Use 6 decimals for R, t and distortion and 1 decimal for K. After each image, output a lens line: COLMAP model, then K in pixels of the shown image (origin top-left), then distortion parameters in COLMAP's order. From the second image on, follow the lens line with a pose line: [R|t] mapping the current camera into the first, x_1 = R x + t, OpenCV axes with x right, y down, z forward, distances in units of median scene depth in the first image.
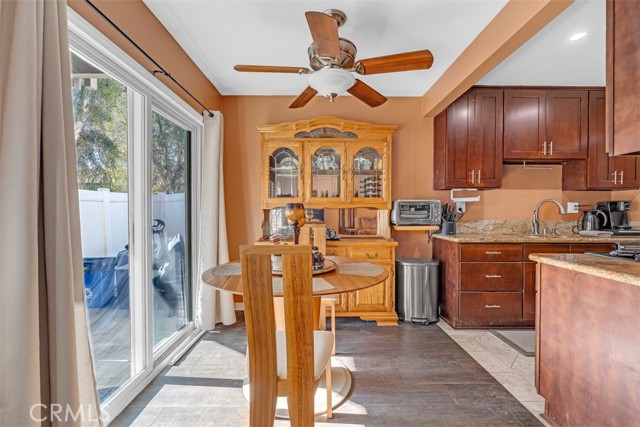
lens RADIAL K [[281.7, 0, 320.0], [0, 281.7, 213.5], [0, 0, 1]] dist [-0.002978, -0.000450]
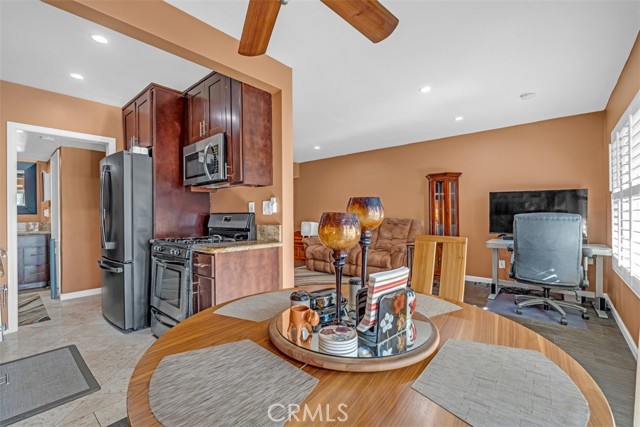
lens RADIAL K [[281.7, 0, 320.0], [0, 281.7, 213.5], [0, 0, 1]] dist [-0.002978, -0.000450]
pose [[-0.749303, 0.009930, 0.662153, -0.231785], [0.015031, 0.999885, 0.002014, -0.003141], [-0.662057, 0.011462, -0.749366, 0.893163]]
